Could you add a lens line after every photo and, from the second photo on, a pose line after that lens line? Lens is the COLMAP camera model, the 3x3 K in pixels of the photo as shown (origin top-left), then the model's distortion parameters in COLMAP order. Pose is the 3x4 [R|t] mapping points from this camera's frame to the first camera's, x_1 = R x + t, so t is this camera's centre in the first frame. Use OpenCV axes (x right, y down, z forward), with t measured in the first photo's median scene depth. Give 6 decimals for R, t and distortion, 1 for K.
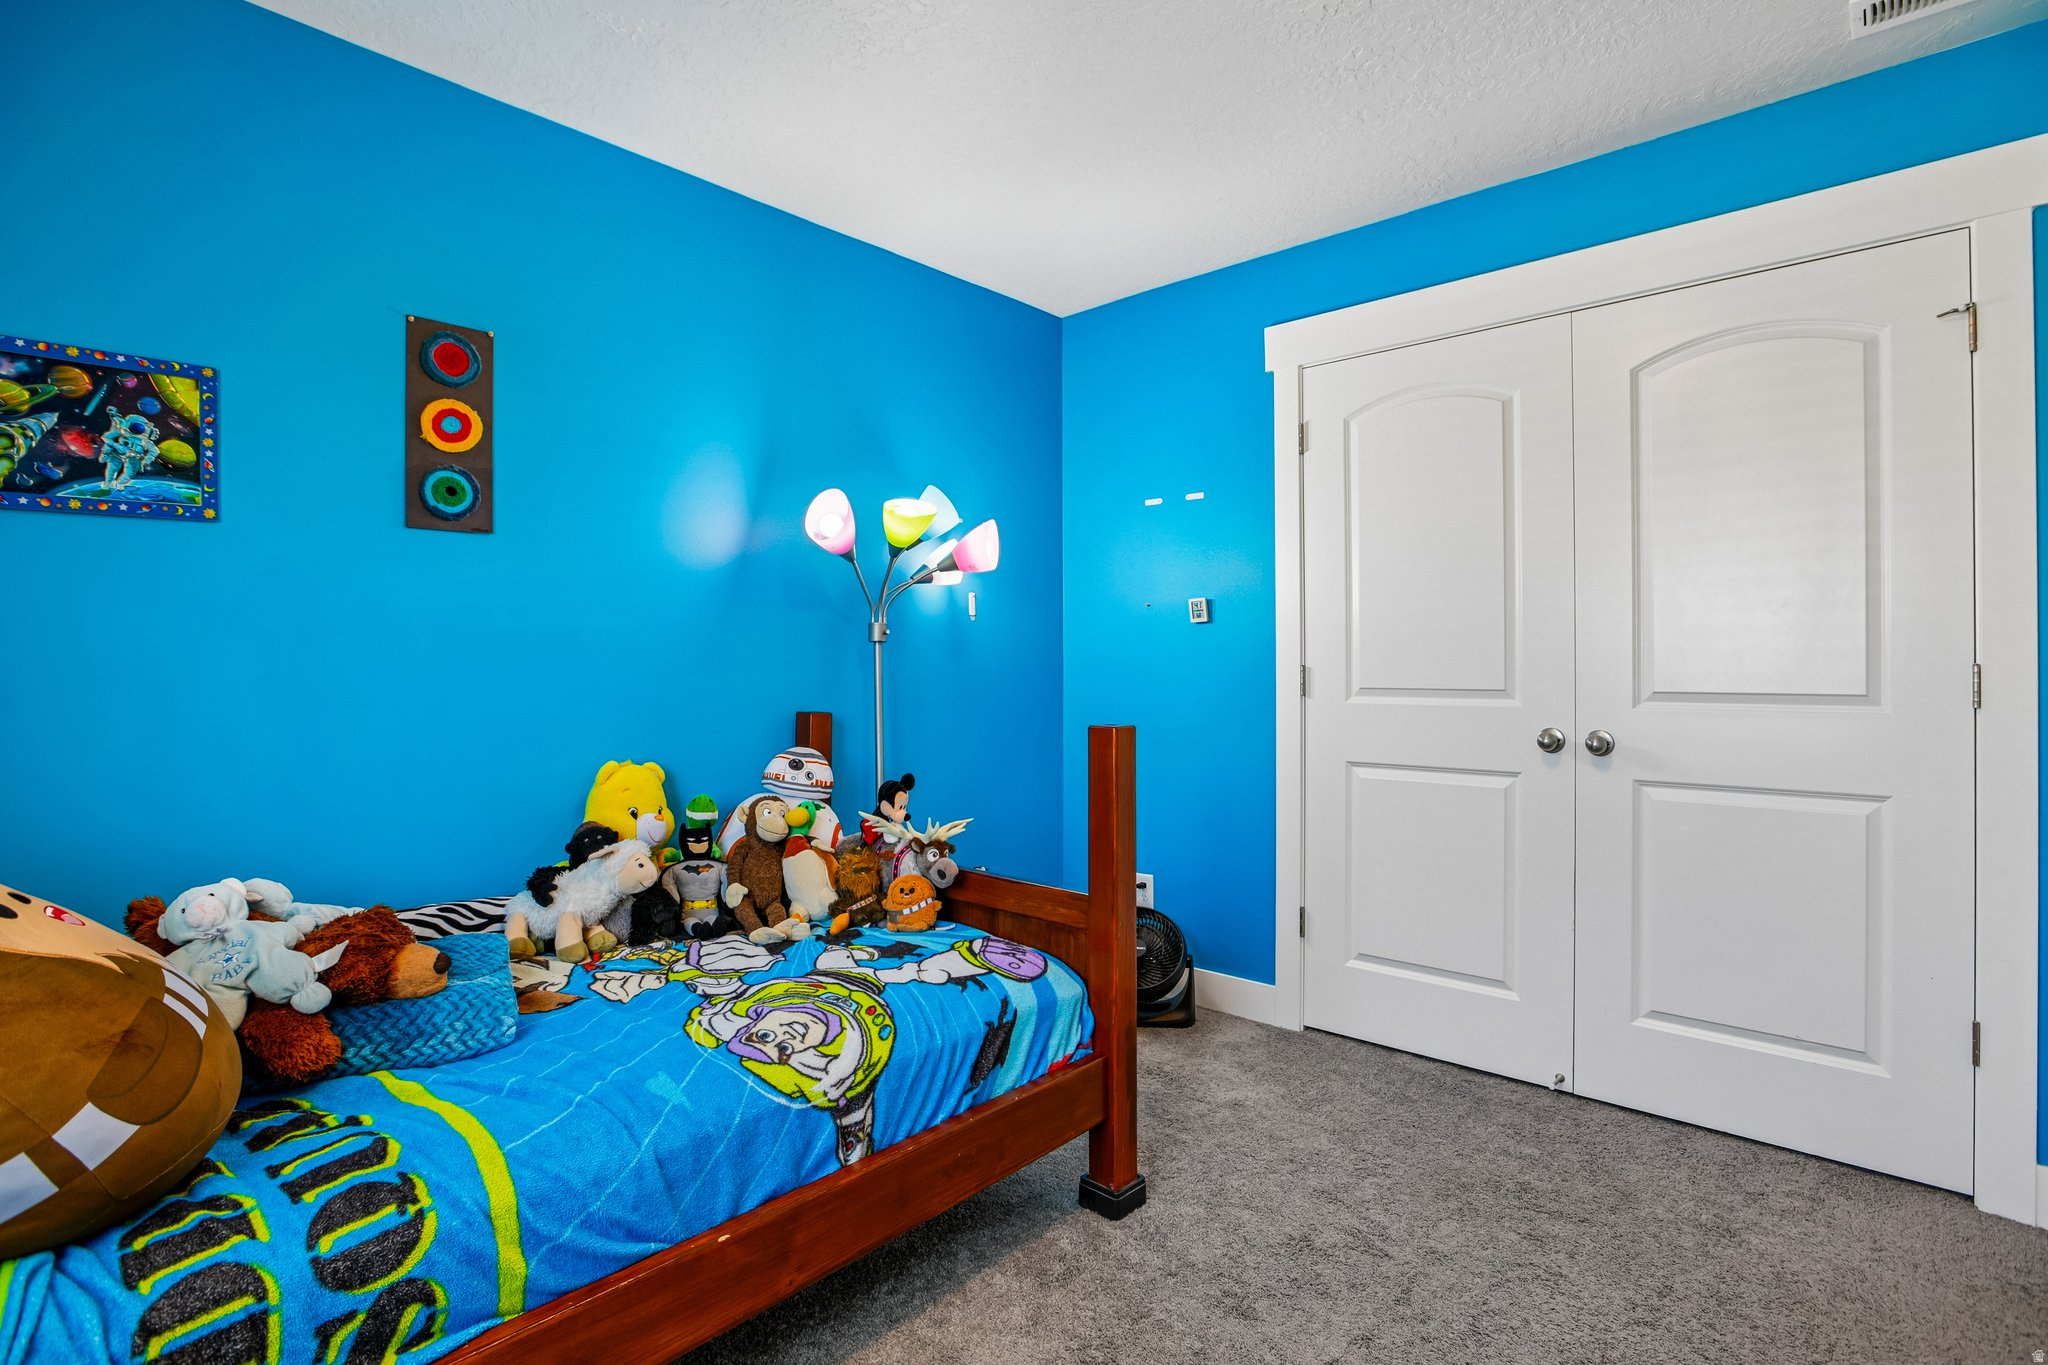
lens RADIAL K [[982.6, 0, 1018.9], [0, 982.6, 671.2], [0, 0, 1]] dist [-0.067366, 0.026211]
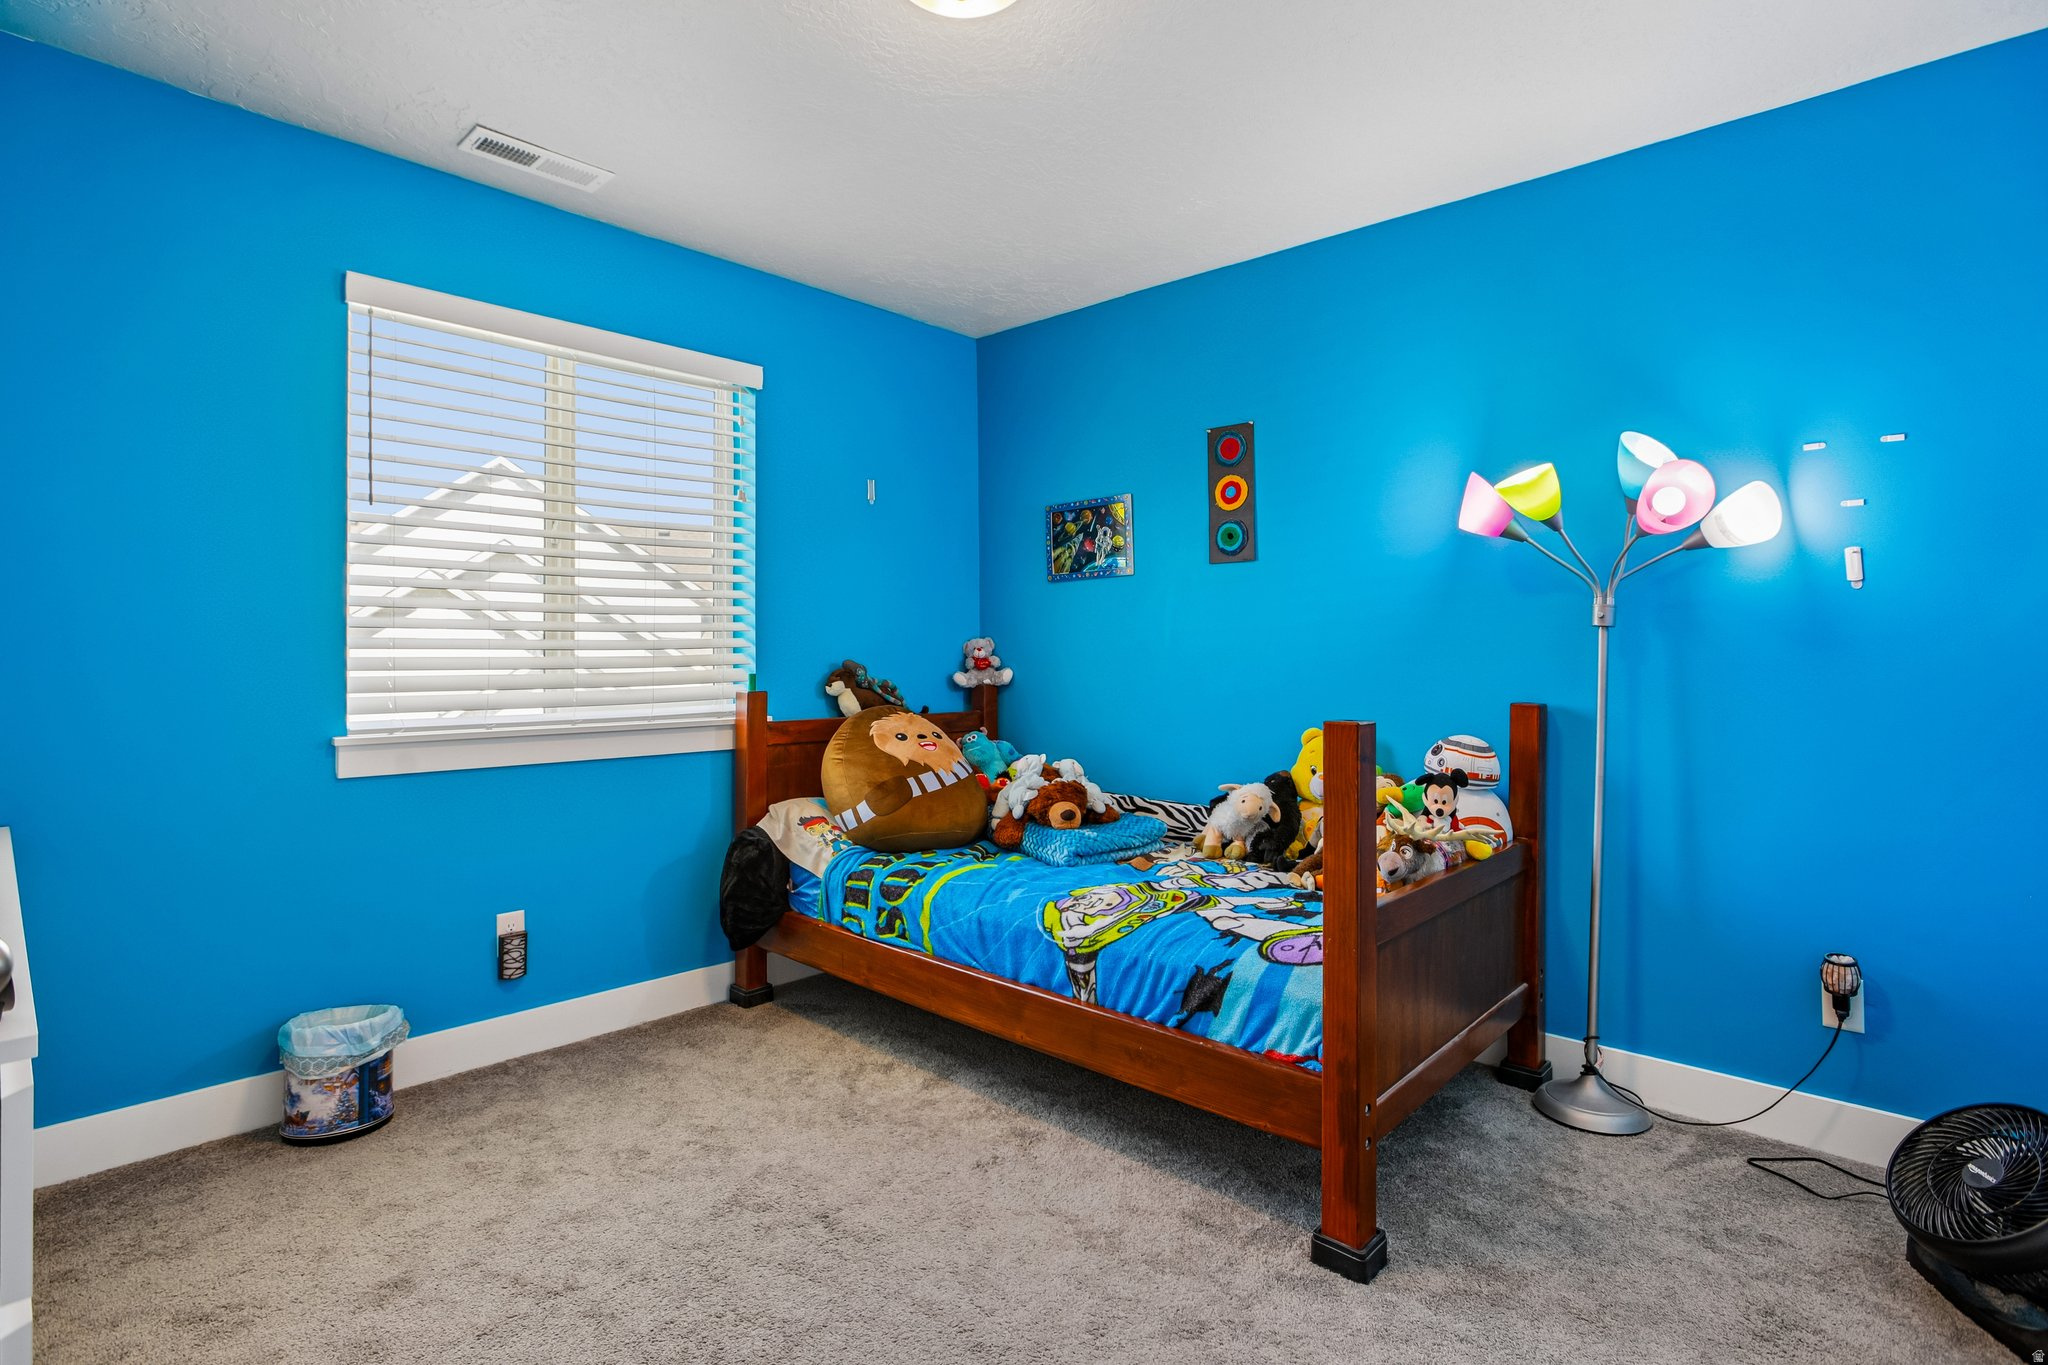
lens RADIAL K [[982.6, 0, 1018.9], [0, 982.6, 671.2], [0, 0, 1]] dist [-0.067366, 0.026211]
pose [[0.001640, 0.025034, -0.999685, 1.135996], [-0.005496, 0.999672, 0.025025, -0.015921], [0.999984, 0.005454, 0.001777, 0.805242]]
